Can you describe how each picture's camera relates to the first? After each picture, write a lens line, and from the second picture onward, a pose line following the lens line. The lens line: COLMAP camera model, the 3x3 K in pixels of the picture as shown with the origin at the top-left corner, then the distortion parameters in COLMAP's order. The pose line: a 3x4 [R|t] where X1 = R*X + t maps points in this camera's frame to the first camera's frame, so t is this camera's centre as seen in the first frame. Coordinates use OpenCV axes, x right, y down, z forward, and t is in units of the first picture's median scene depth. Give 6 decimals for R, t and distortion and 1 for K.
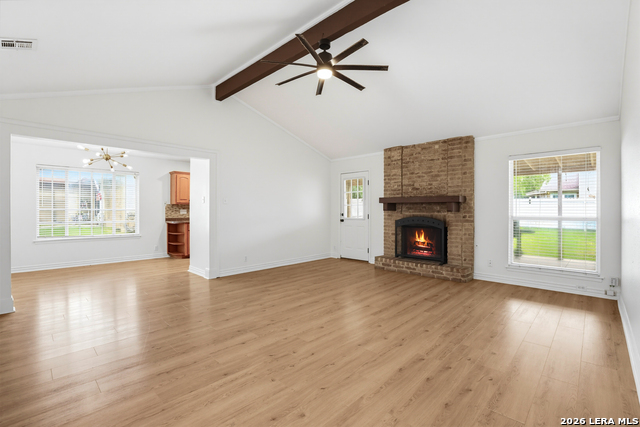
lens RADIAL K [[302.0, 0, 308.2], [0, 302.0, 213.8], [0, 0, 1]] dist [-0.044357, 0.010571]
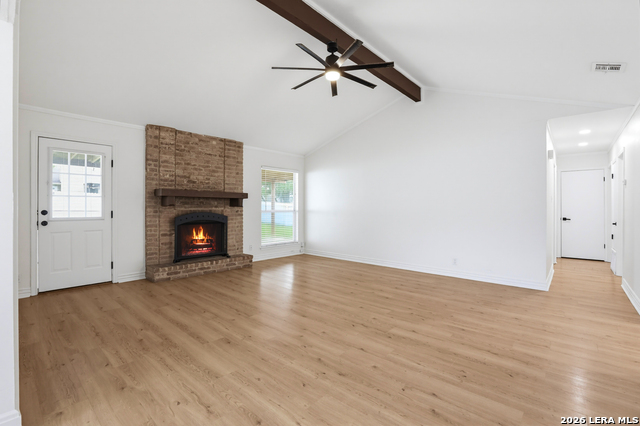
lens RADIAL K [[302.0, 0, 343.9], [0, 302.0, 204.1], [0, 0, 1]] dist [-0.044357, 0.010571]
pose [[-0.138503, 0.005522, 0.990347, -0.622137], [0.005090, 0.999975, -0.004864, -0.009107], [-0.990349, 0.004368, -0.138527, 0.695883]]
